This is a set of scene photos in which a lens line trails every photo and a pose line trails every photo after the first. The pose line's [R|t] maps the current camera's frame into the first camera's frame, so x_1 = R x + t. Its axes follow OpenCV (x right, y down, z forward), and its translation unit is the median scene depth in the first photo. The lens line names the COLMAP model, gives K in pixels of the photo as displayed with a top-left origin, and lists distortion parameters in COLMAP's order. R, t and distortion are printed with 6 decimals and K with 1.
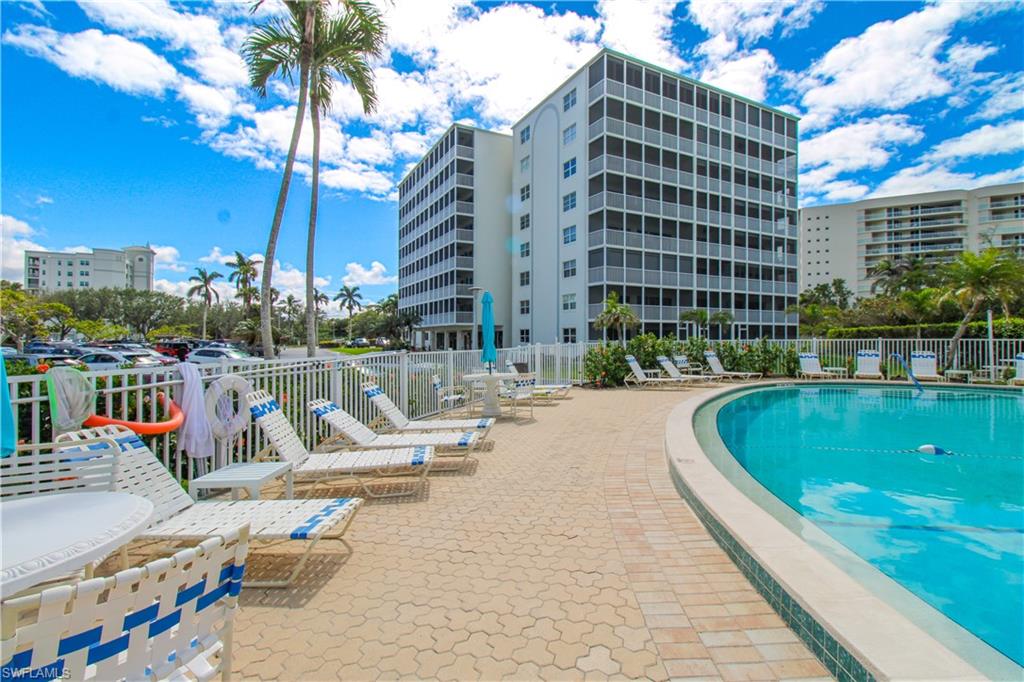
lens RADIAL K [[485.0, 0, 509.8], [0, 485.0, 330.5], [0, 0, 1]] dist [0.000034, -0.000361]
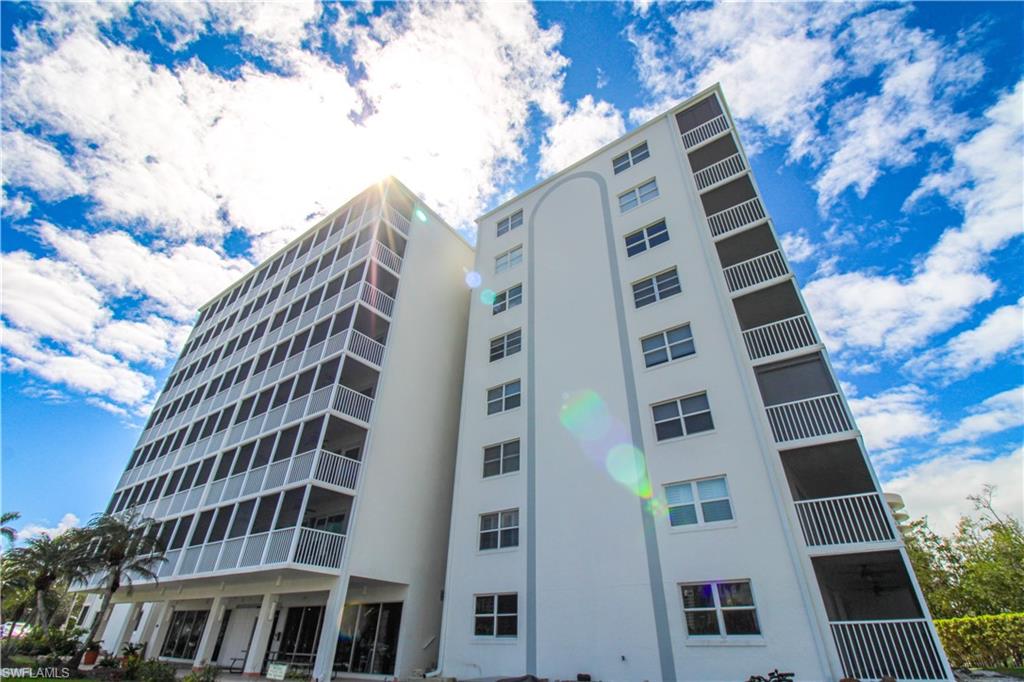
lens RADIAL K [[491.9, 0, 536.7], [0, 491.9, 329.6], [0, 0, 1]] dist [0.002174, 0.000065]
pose [[0.890416, 0.252555, 0.378649, -0.147736], [-0.016195, 0.848980, -0.528177, 0.027705], [-0.454859, 0.464165, 0.760036, 0.665838]]
